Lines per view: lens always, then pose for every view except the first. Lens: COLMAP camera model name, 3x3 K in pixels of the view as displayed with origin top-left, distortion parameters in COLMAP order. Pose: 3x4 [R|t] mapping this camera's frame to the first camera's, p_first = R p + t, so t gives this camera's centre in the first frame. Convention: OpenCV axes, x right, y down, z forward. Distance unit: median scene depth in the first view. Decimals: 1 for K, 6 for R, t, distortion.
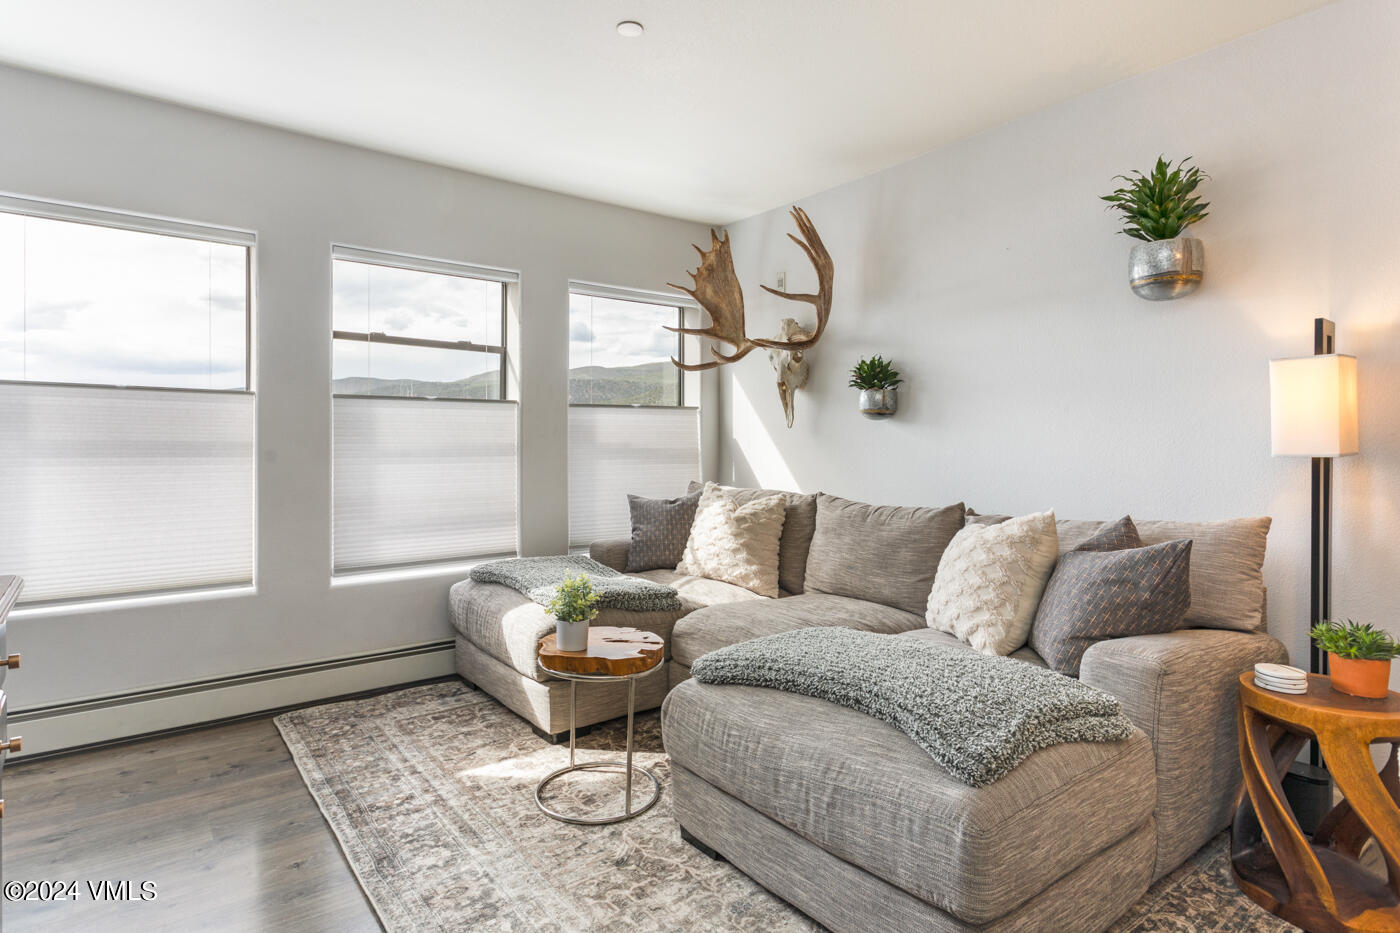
lens RADIAL K [[750.9, 0, 696.1], [0, 750.9, 446.1], [0, 0, 1]] dist [0.025999, 0.000096]
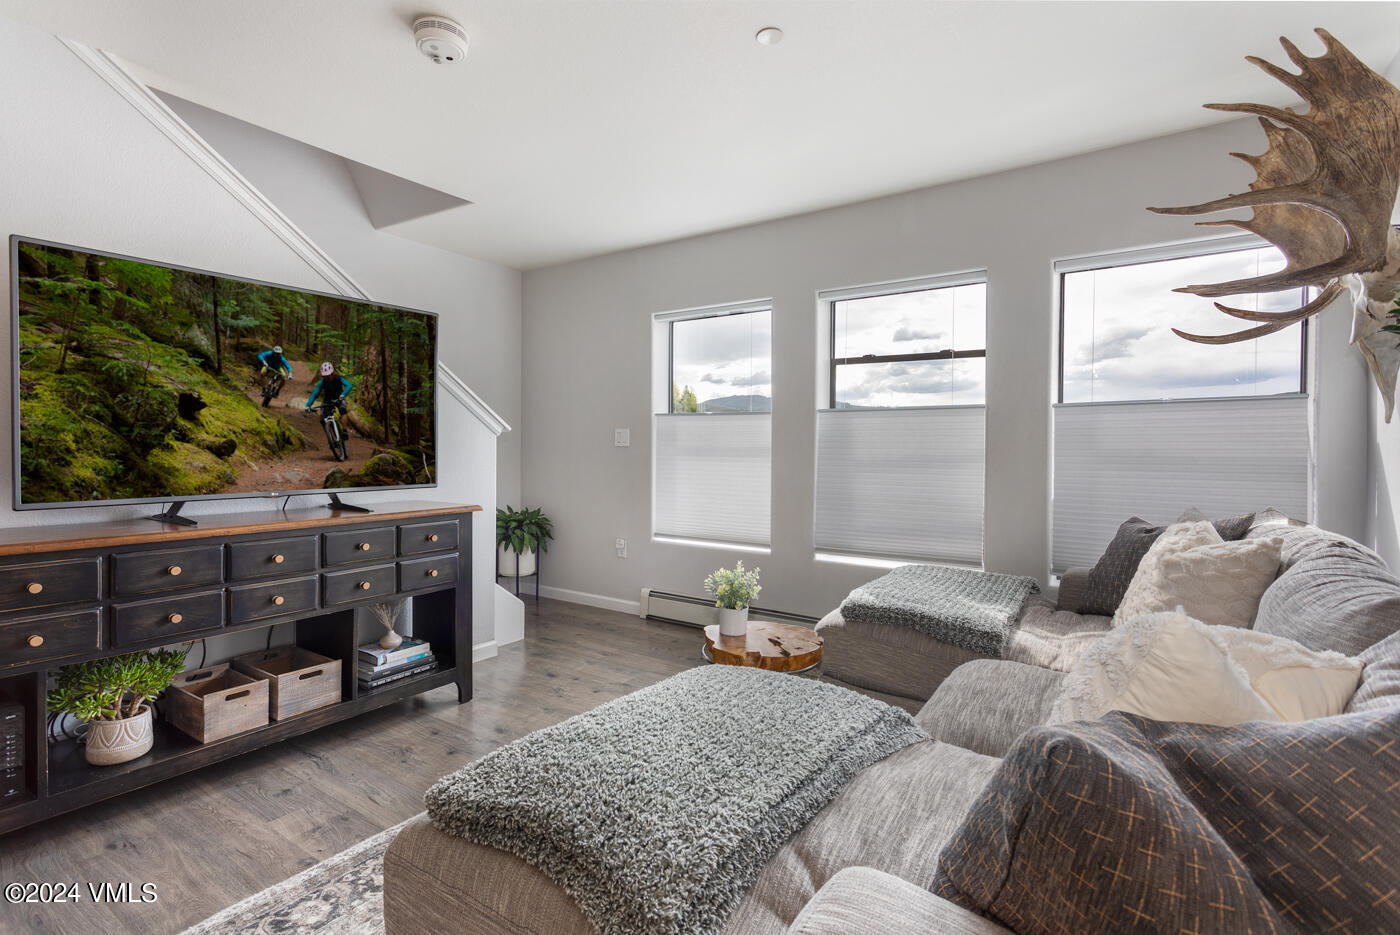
lens RADIAL K [[672.4, 0, 703.2], [0, 672.4, 465.5], [0, 0, 1]] dist [0.000652, 0.000520]
pose [[0.307957, 0.026630, -0.951027, 0.502808], [-0.007878, 0.999645, 0.025440, -0.002328], [0.951368, -0.000342, 0.308058, 0.432597]]
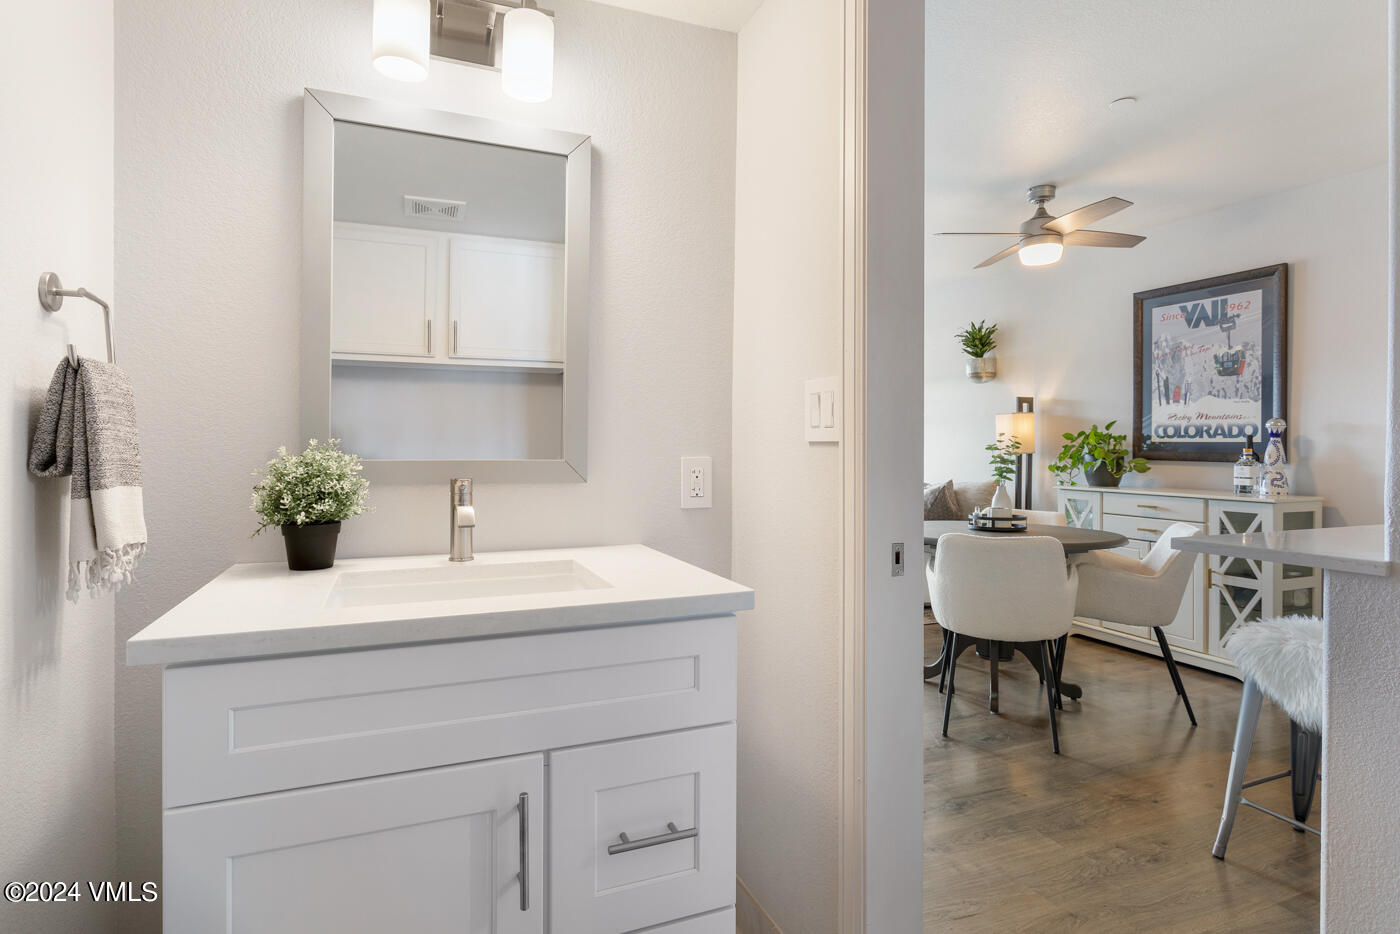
lens RADIAL K [[726.0, 0, 696.2], [0, 726.0, 450.9], [0, 0, 1]] dist [0.003899, 0.000660]
pose [[0.965063, 0.002964, -0.262001, 0.273286], [-0.001753, 0.999987, 0.004853, -0.003101], [0.262012, -0.004224, 0.965055, -0.936892]]
